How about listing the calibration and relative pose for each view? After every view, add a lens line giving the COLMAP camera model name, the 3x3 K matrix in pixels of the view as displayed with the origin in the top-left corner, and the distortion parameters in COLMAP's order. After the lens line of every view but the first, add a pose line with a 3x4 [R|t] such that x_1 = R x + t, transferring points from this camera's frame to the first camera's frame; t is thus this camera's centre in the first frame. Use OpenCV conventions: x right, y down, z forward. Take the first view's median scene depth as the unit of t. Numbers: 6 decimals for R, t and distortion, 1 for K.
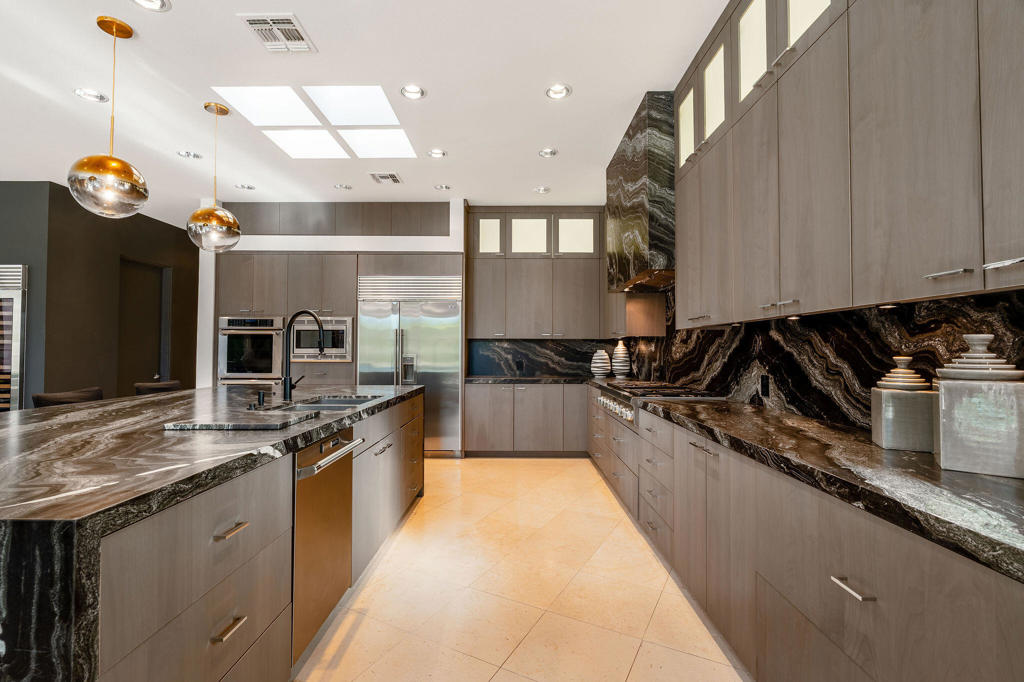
lens RADIAL K [[456.0, 0, 512.3], [0, 456.0, 341.2], [0, 0, 1]] dist [-0.005242, 0.000239]
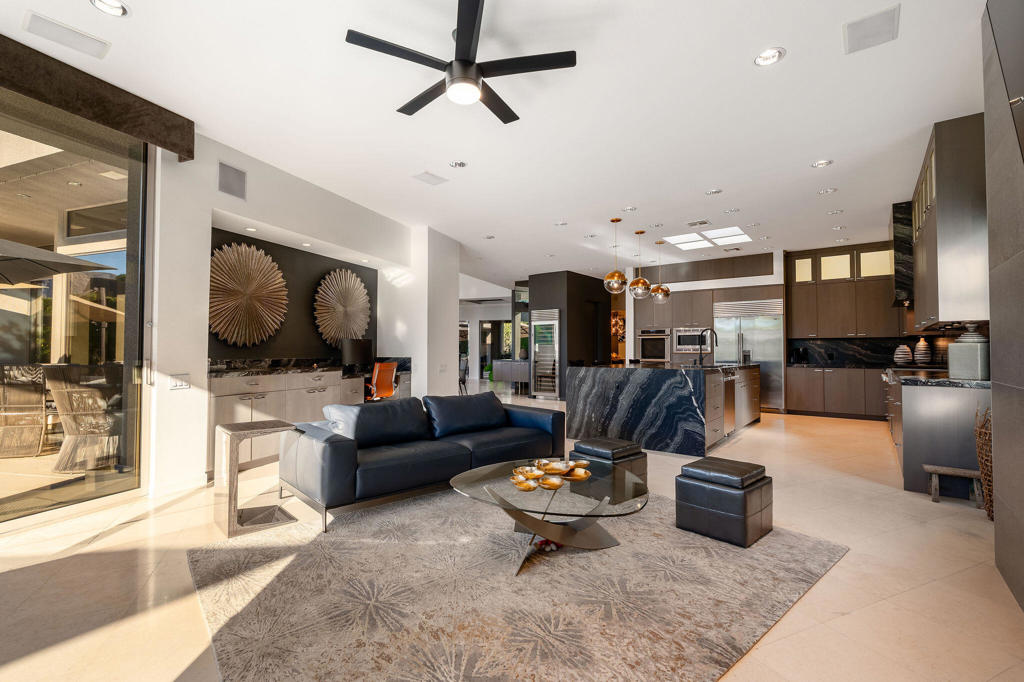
lens RADIAL K [[456.0, 0, 514.8], [0, 456.0, 339.4], [0, 0, 1]] dist [-0.005242, 0.000239]
pose [[0.793256, -0.016567, -0.608663, 0.106573], [0.013122, 0.999863, -0.010113, 0.000889], [0.608747, 0.000035, 0.793364, -0.788157]]
